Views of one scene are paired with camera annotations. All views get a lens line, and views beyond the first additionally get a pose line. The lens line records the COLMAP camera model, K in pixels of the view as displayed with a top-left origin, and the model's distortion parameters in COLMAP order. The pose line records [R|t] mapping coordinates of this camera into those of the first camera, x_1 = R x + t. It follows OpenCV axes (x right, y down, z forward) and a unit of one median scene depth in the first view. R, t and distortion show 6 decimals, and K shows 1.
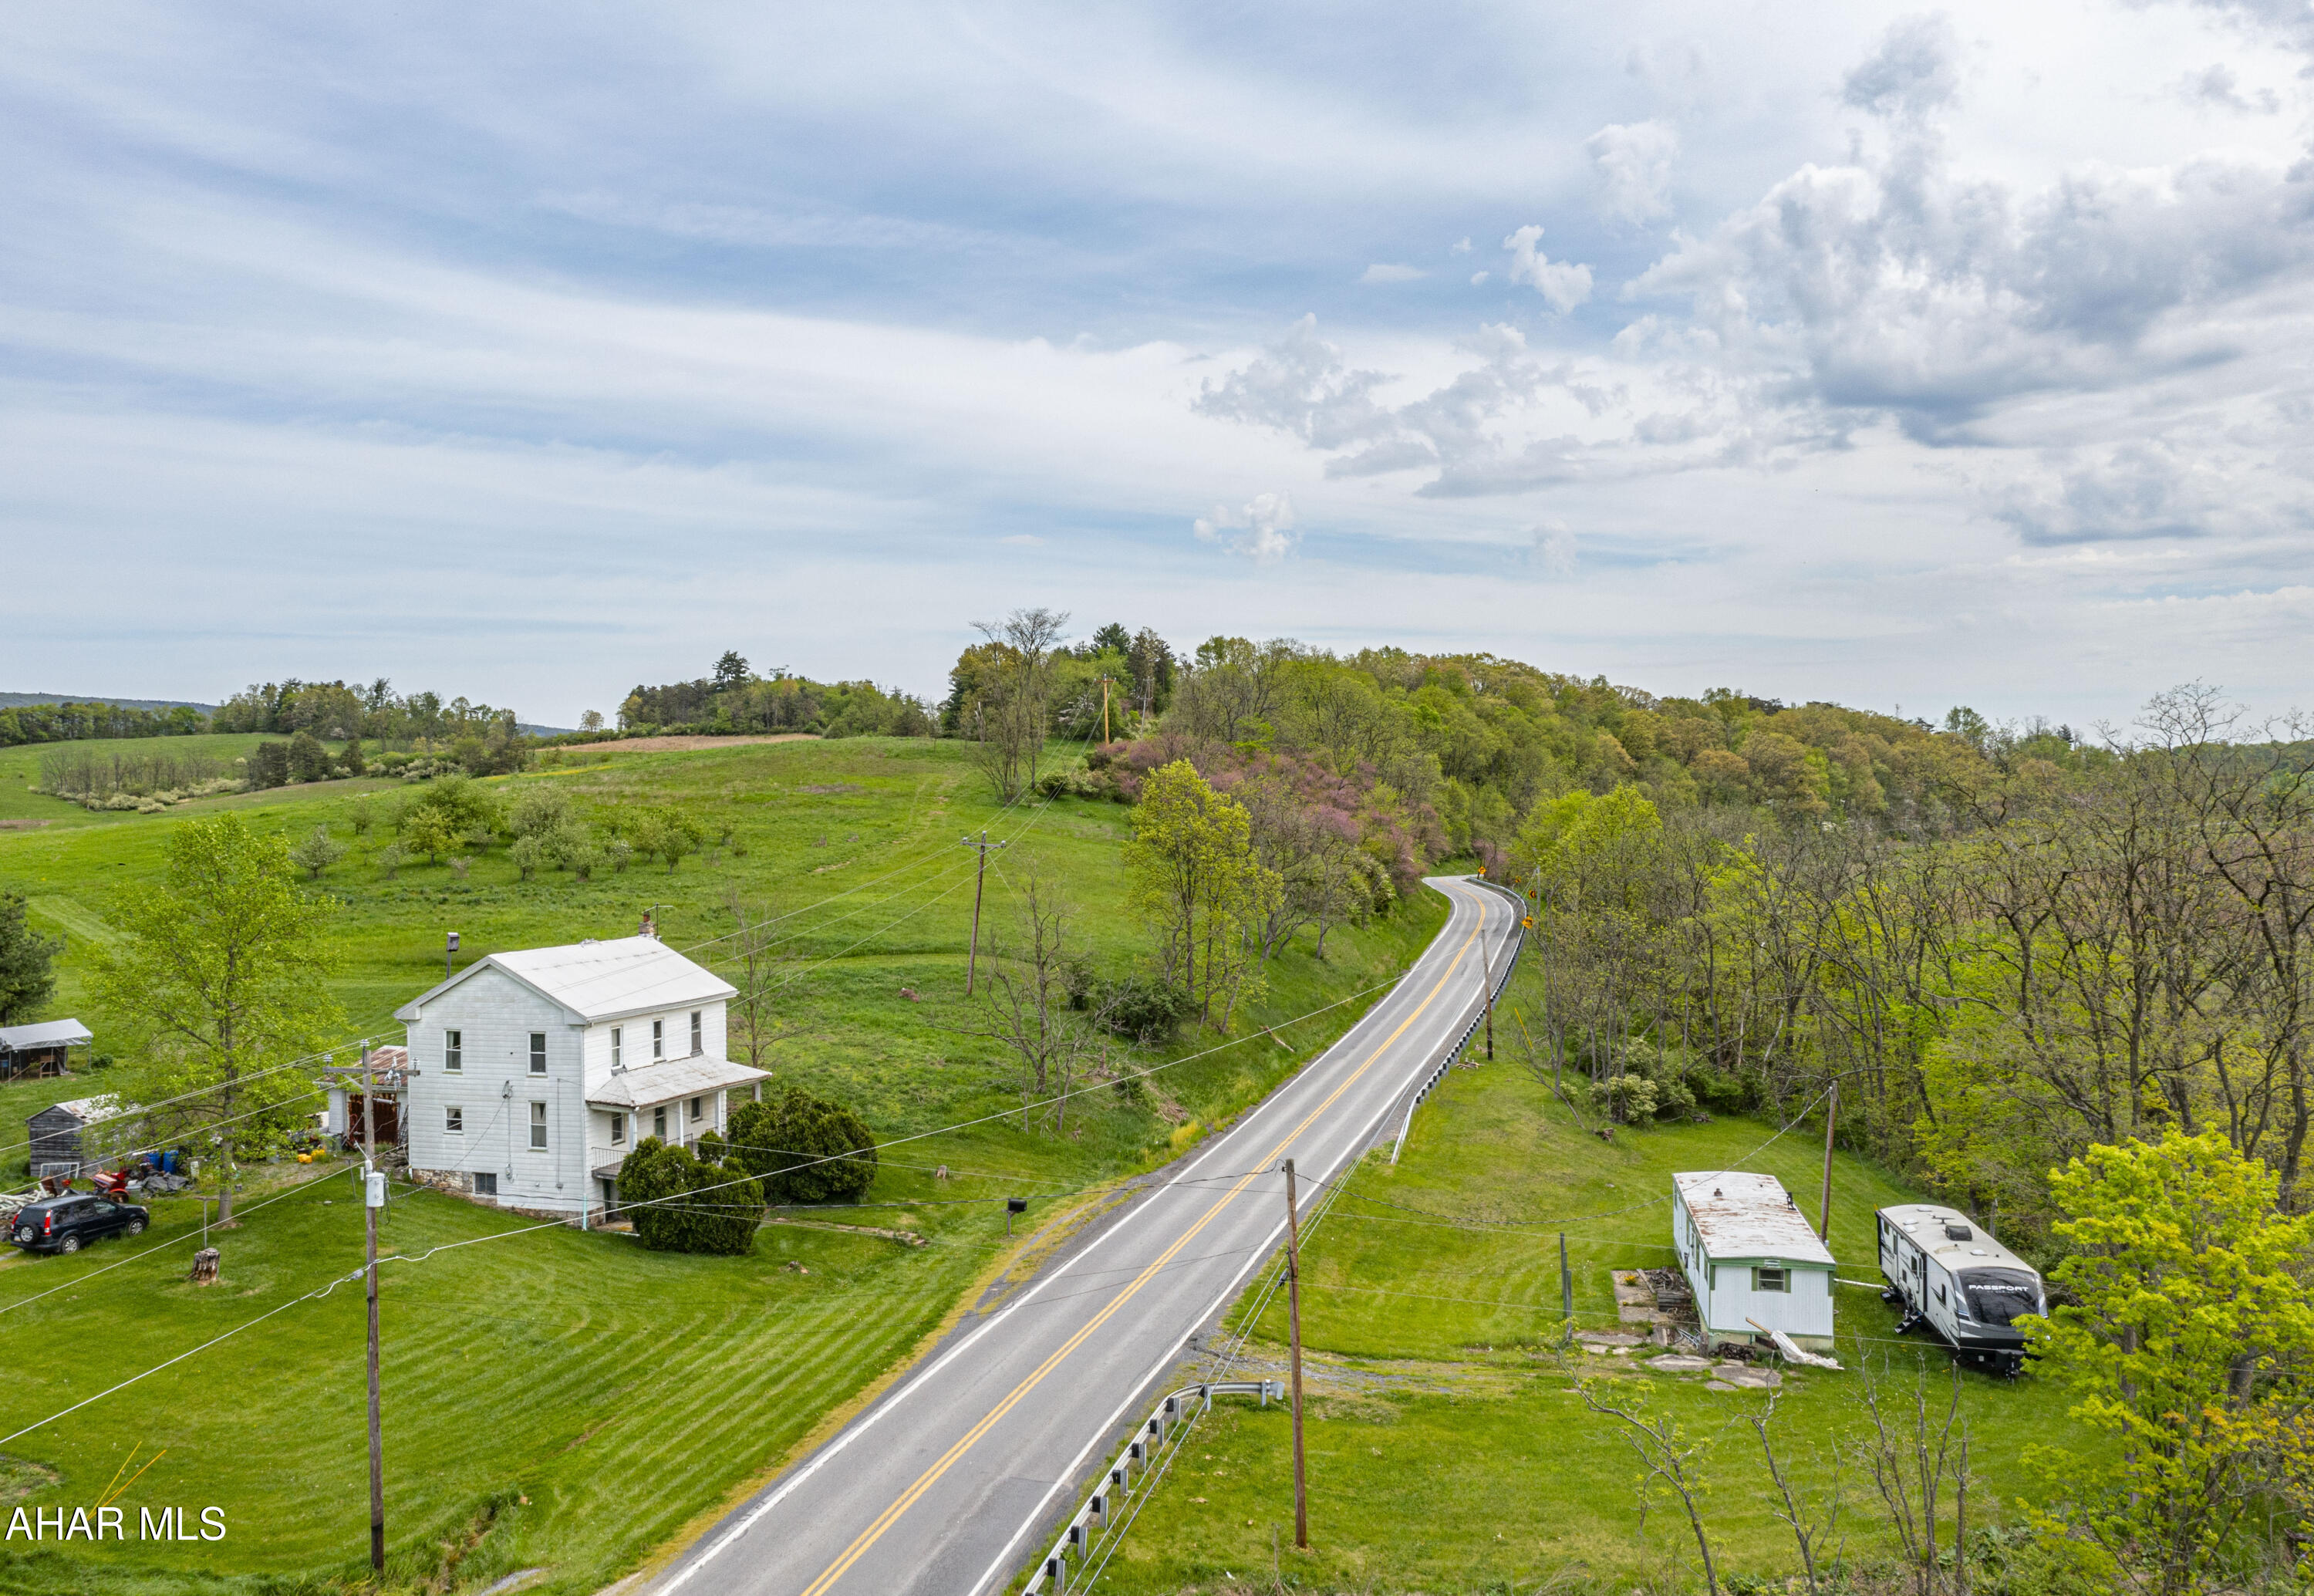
lens RADIAL K [[1969.8, 0, 1045.7], [0, 1969.8, 846.0], [0, 0, 1]] dist [0.012708, -0.010144]
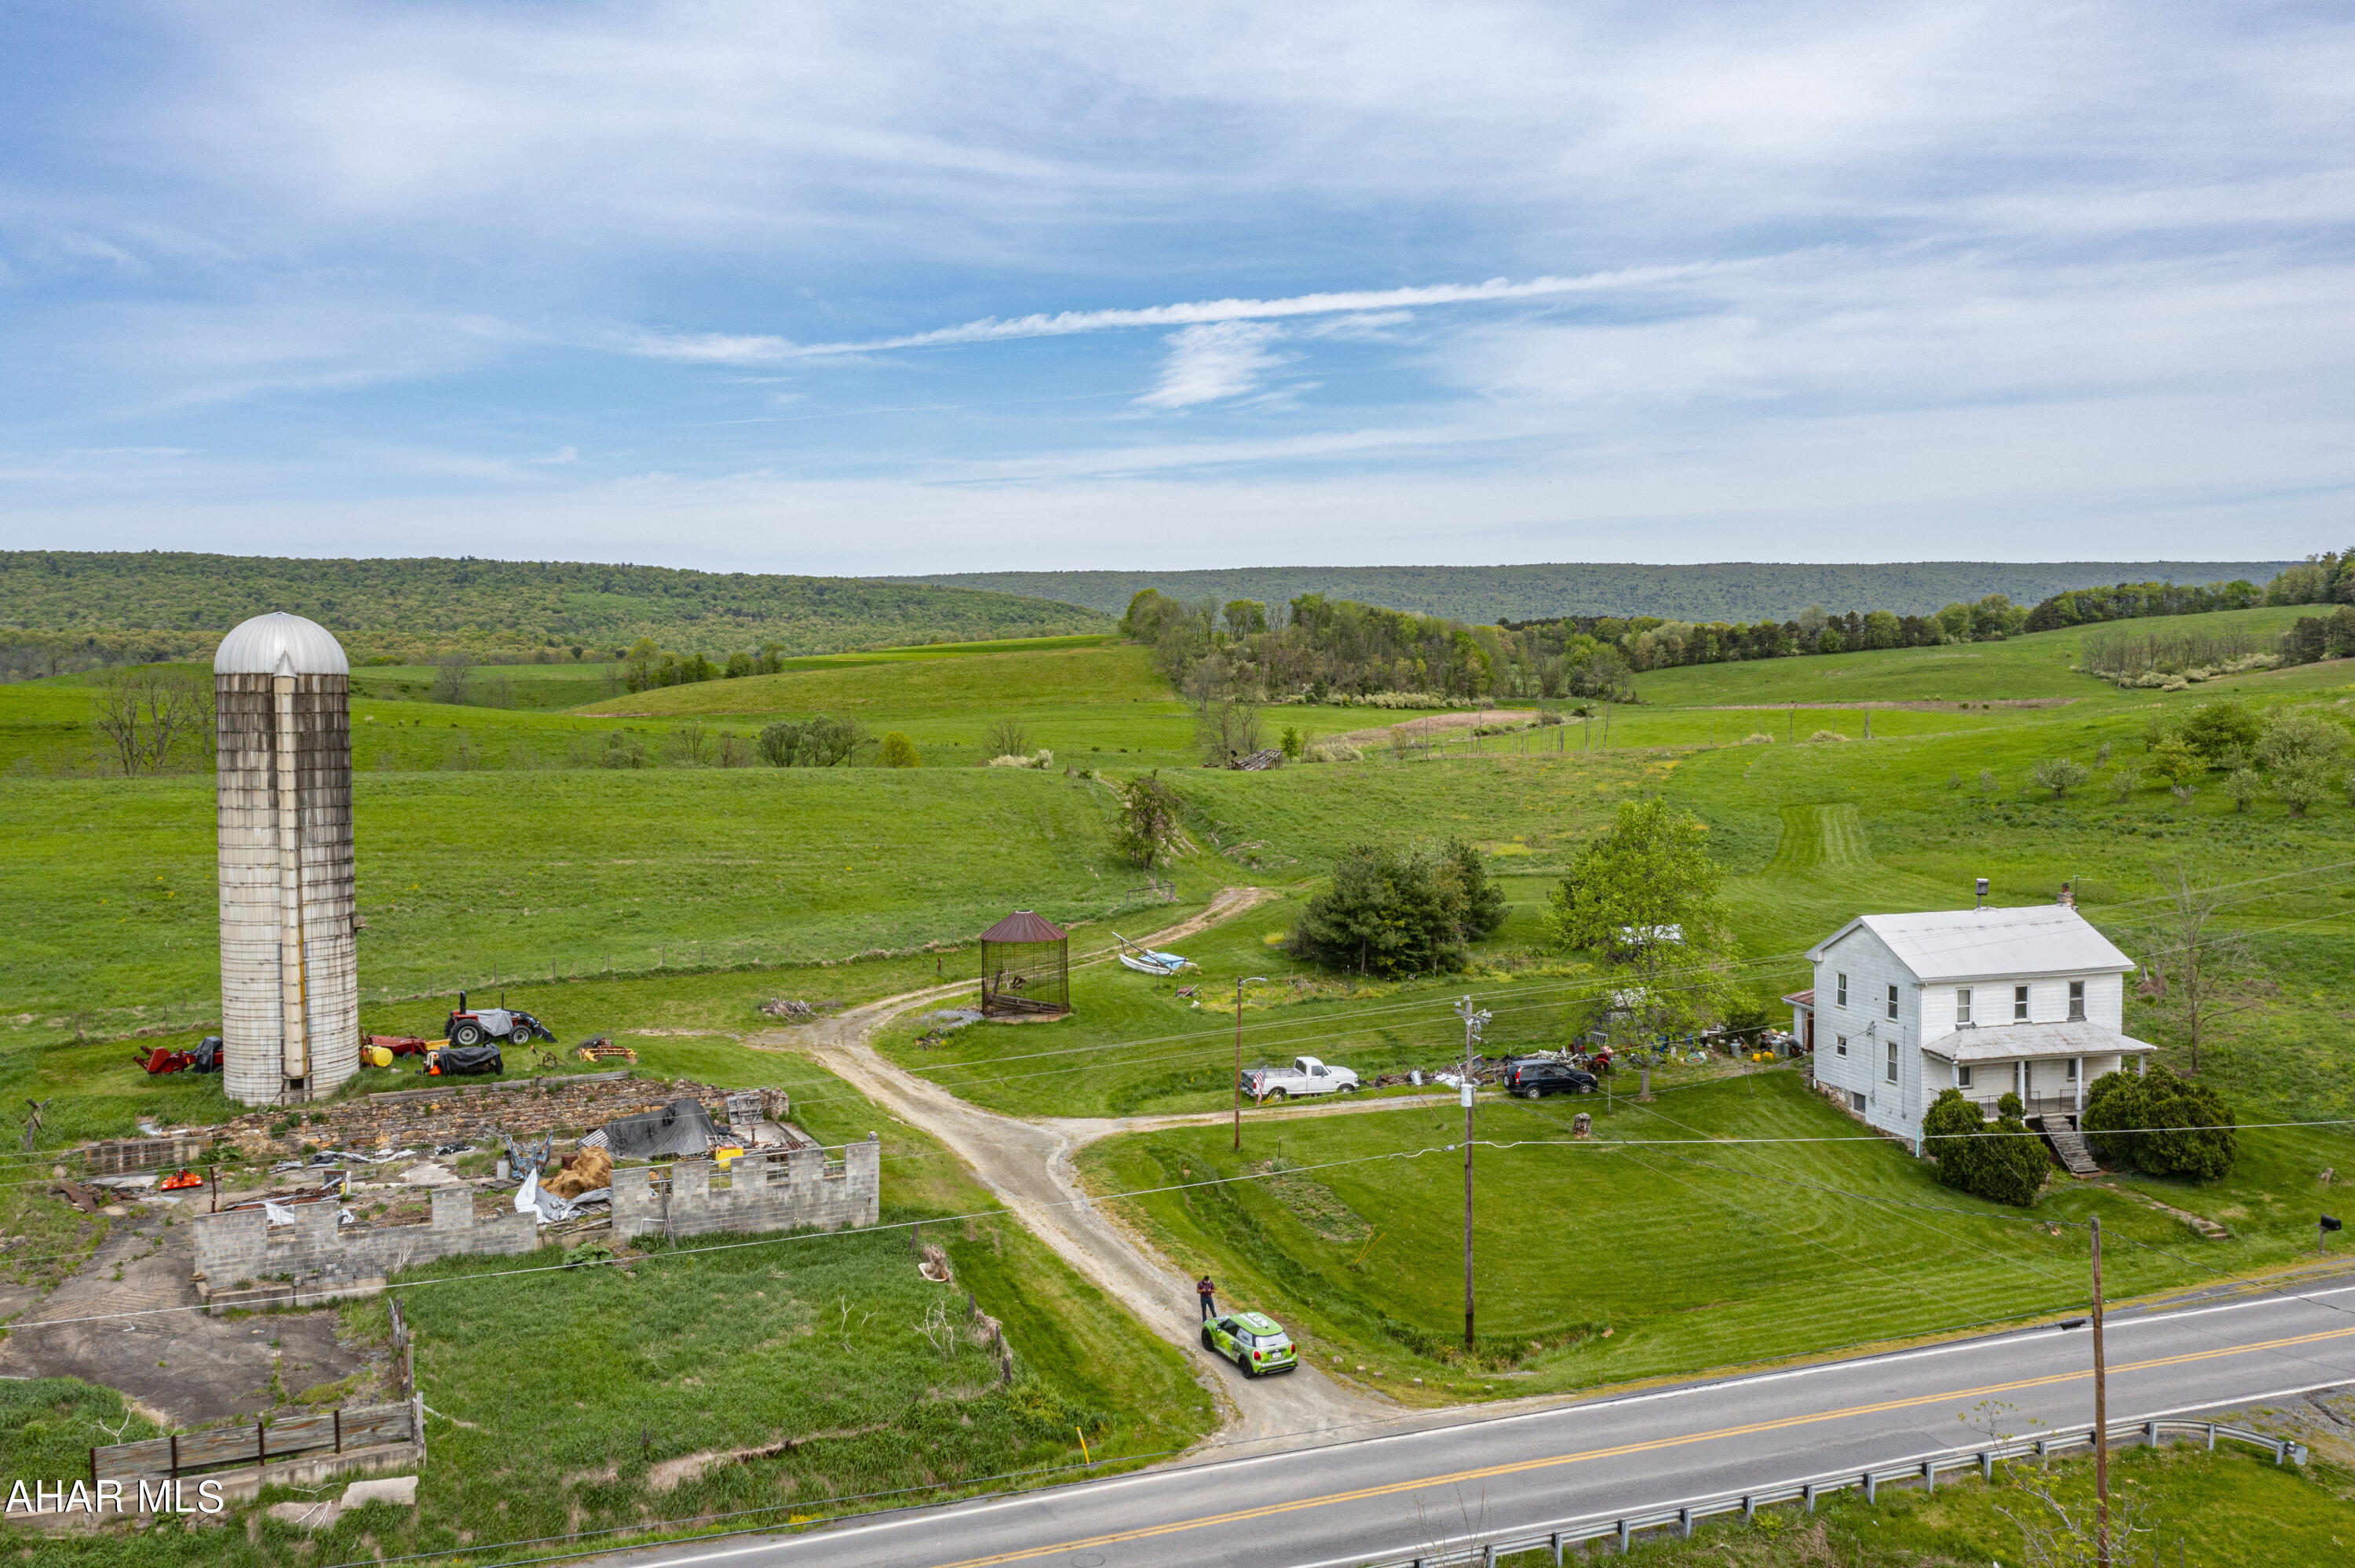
lens RADIAL K [[1835.4, 0, 1144.6], [0, 1835.4, 787.0], [0, 0, 1]] dist [-0.021933, 0.004238]
pose [[0.555652, 0.039522, -0.830475, 0.318744], [-0.001493, 0.998915, 0.046539, -0.060109], [0.831414, -0.024620, 0.555108, 0.006767]]
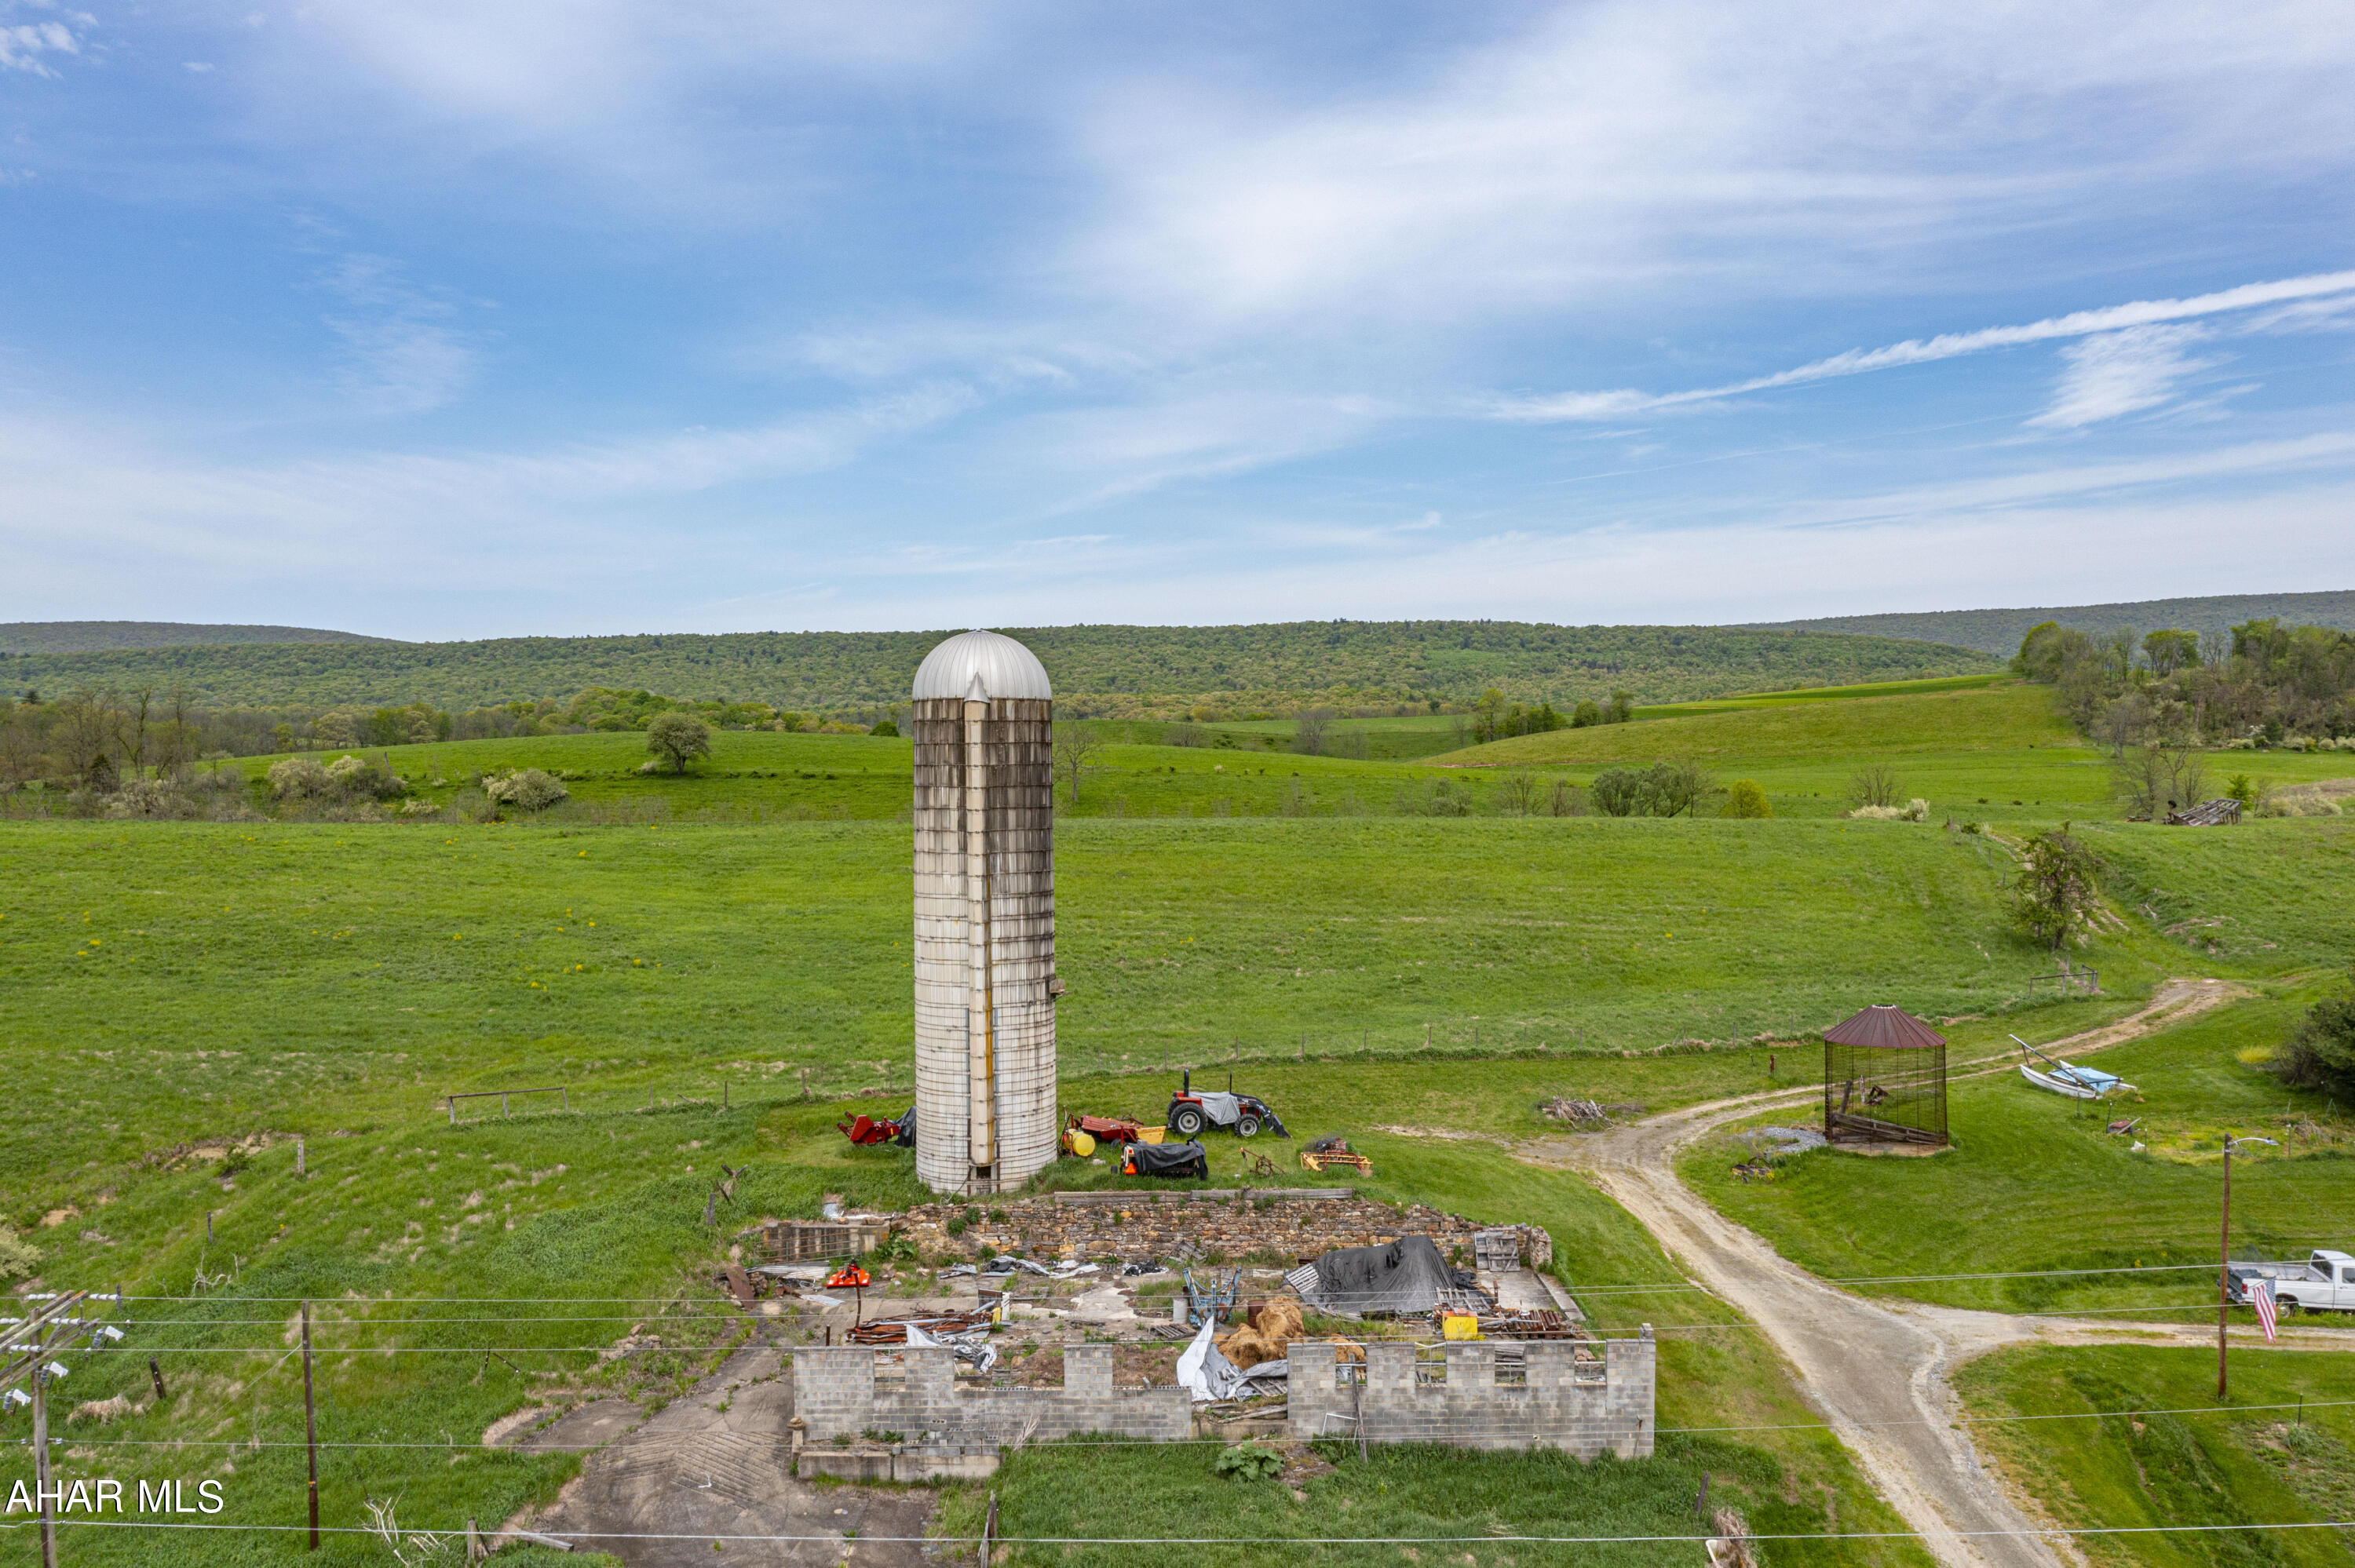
lens RADIAL K [[1822.6, 0, 1172.1], [0, 1822.6, 705.2], [0, 0, 1]] dist [-0.007757, 0.000601]
pose [[0.142474, -0.028005, -0.989402, 0.152102], [0.005243, 0.999607, -0.027538, -0.050570], [0.989785, -0.001264, 0.142565, 0.113717]]
